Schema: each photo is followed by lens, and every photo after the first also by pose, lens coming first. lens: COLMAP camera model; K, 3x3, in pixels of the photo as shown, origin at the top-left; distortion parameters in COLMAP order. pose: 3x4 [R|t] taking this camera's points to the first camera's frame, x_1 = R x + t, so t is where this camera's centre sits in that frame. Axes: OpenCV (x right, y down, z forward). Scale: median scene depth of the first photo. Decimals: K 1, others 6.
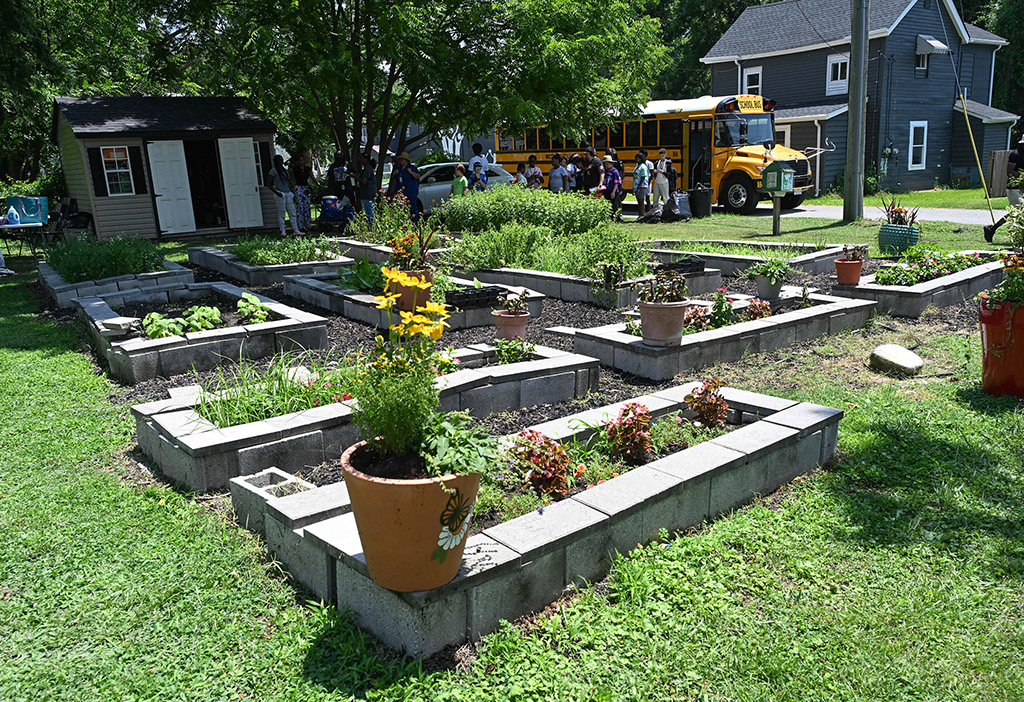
lens RADIAL K [[831.2, 0, 516.6], [0, 831.2, 357.4], [0, 0, 1]] dist [0.002283, 0.006947]
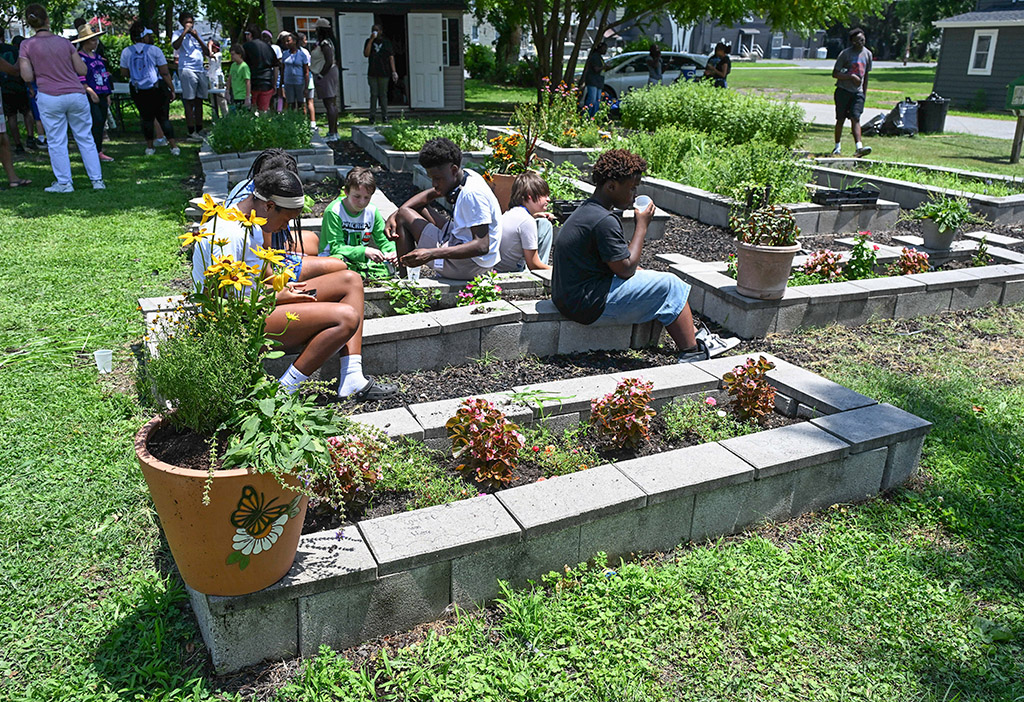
lens RADIAL K [[847.9, 0, 508.9], [0, 847.9, 343.5], [0, 0, 1]] dist [0.002056, 0.001771]
pose [[0.963923, 0.135320, -0.229218, 0.134878], [-0.110486, 0.986852, 0.117969, -0.040256], [0.242168, -0.088387, 0.966200, 0.119782]]
